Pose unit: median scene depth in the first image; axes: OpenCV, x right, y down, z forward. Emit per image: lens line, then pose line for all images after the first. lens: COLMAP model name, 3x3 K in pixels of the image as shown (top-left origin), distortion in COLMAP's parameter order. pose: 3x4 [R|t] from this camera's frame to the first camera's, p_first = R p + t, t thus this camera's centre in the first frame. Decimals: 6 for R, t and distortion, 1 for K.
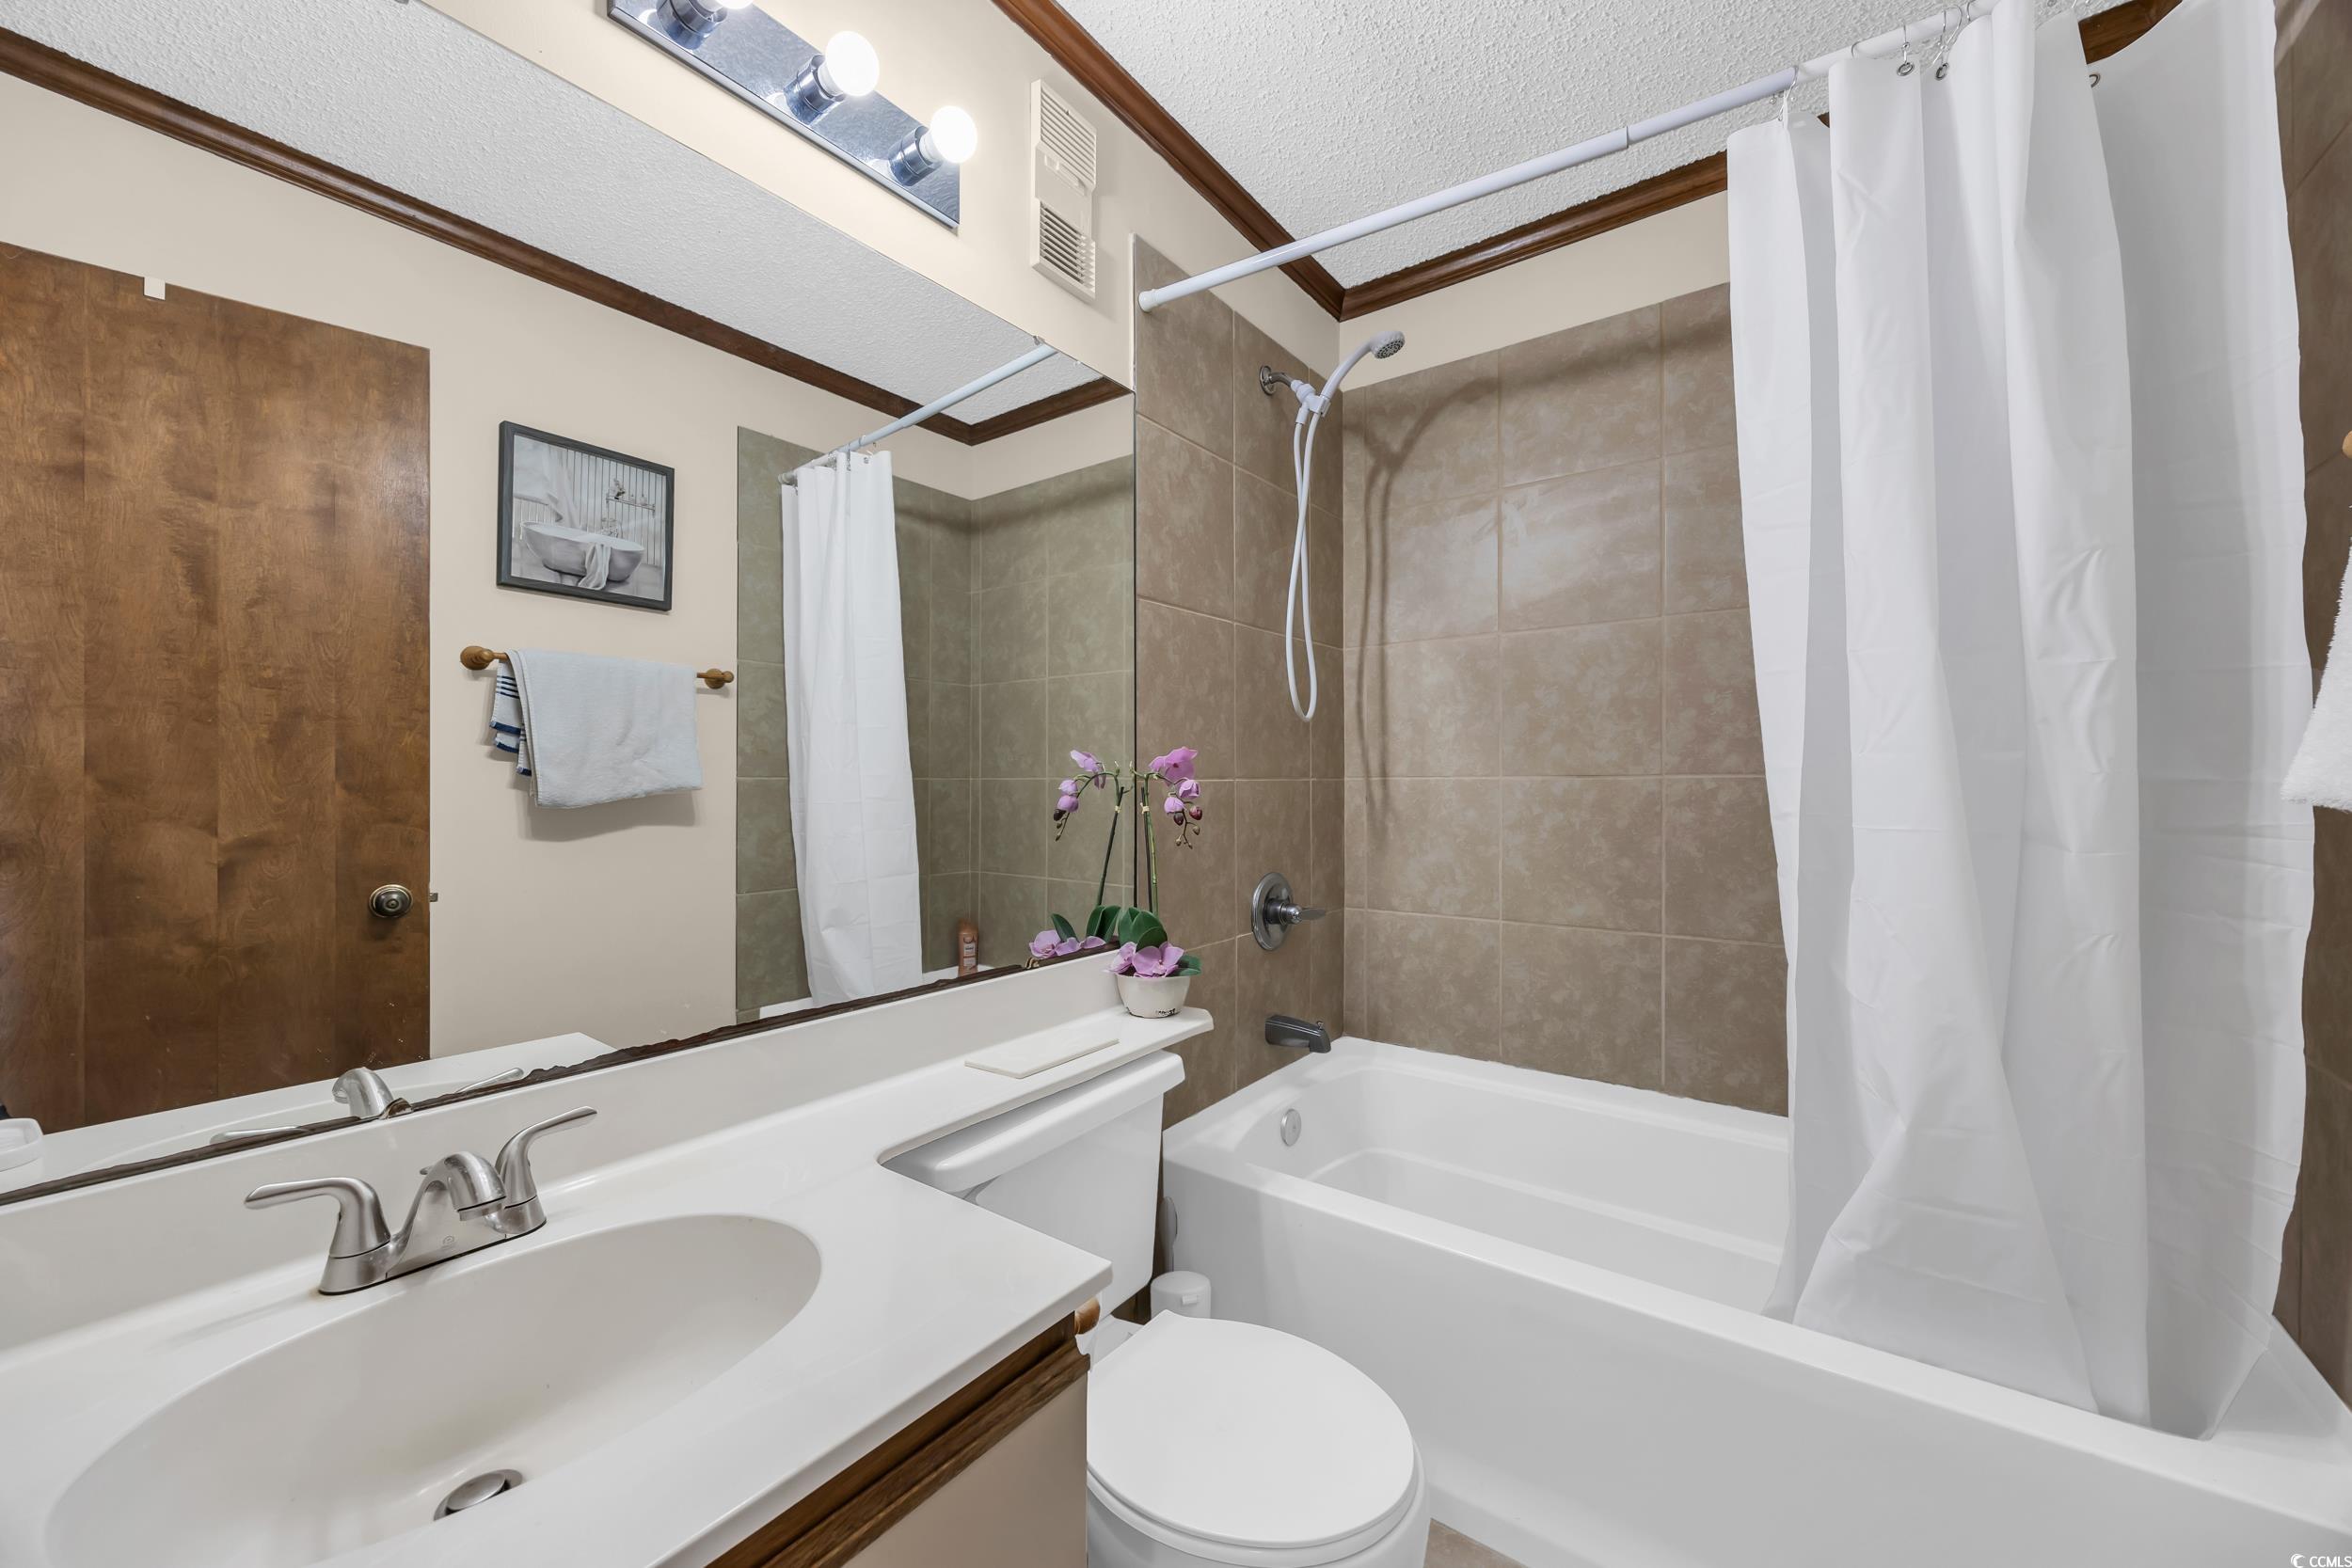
lens RADIAL K [[889.5, 0, 1166.7], [0, 889.5, 779.4], [0, 0, 1]] dist [-0.003043, -0.000542]
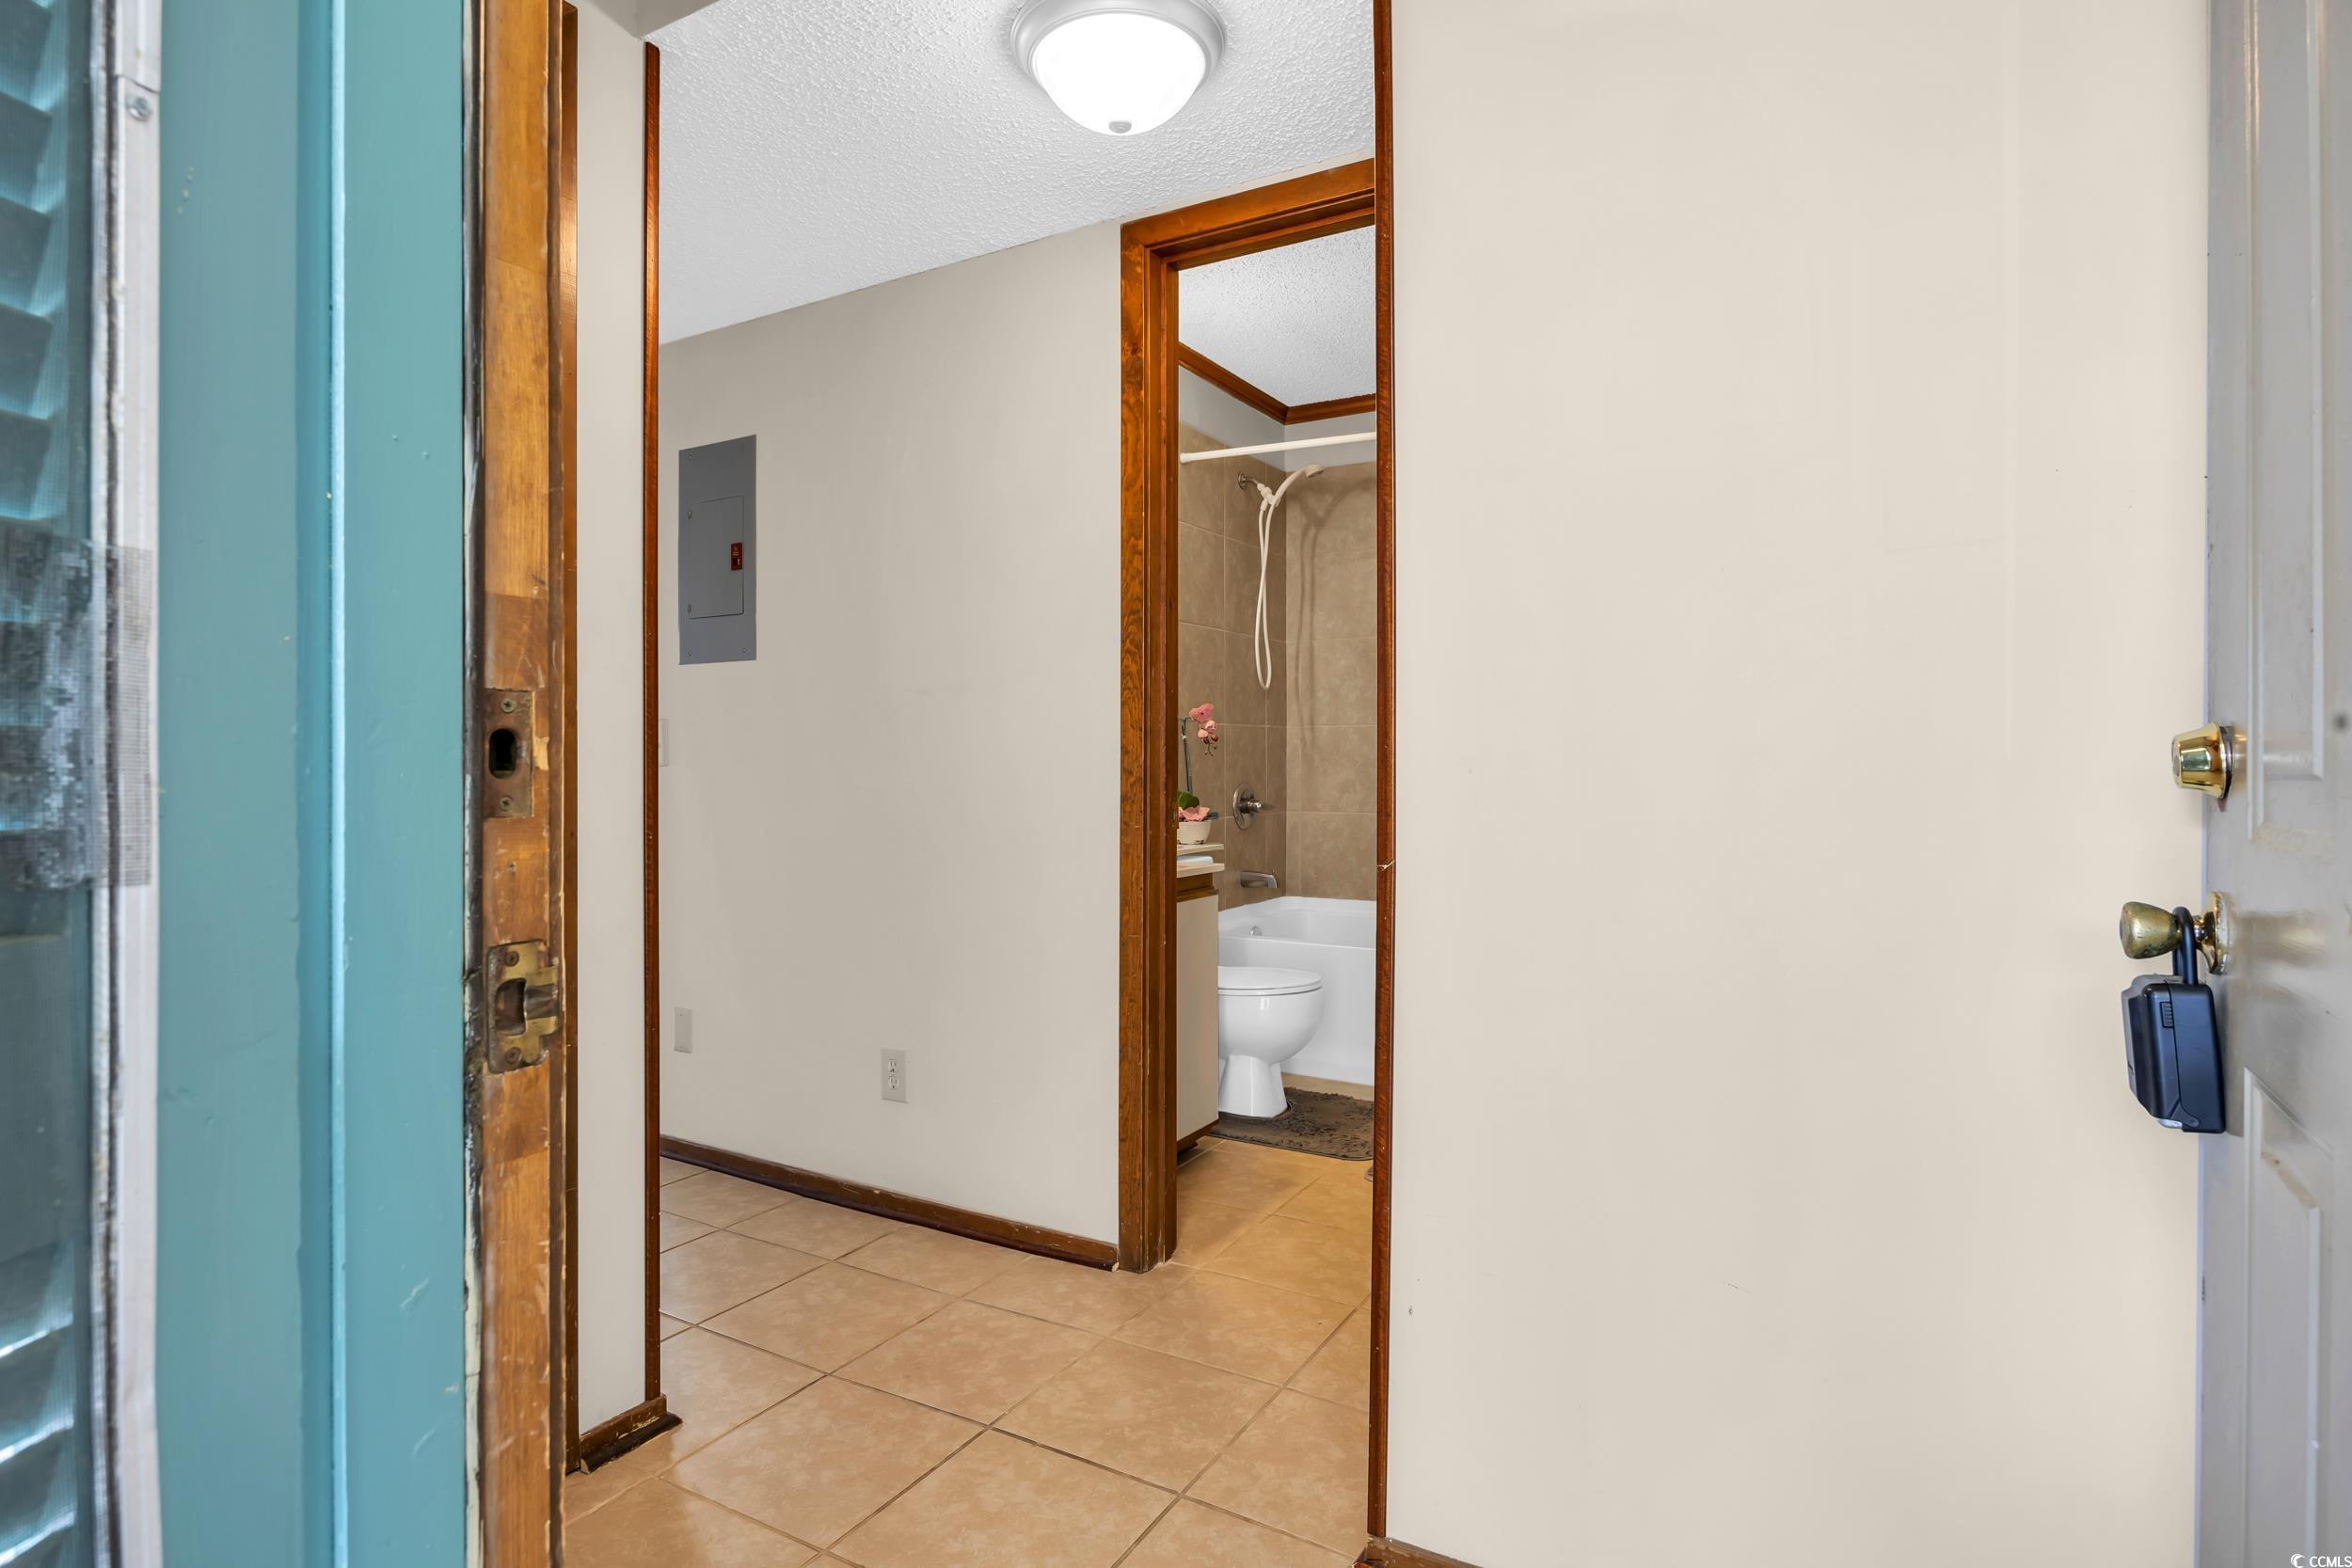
lens RADIAL K [[1203.5, 0, 1171.5], [0, 1203.5, 765.4], [0, 0, 1]] dist [-0.002802, -0.000372]
pose [[0.993315, 0.000858, 0.115432, -0.260956], [-0.001957, 0.999954, 0.009412, 0.052428], [-0.115418, -0.009575, 0.993271, -1.141056]]
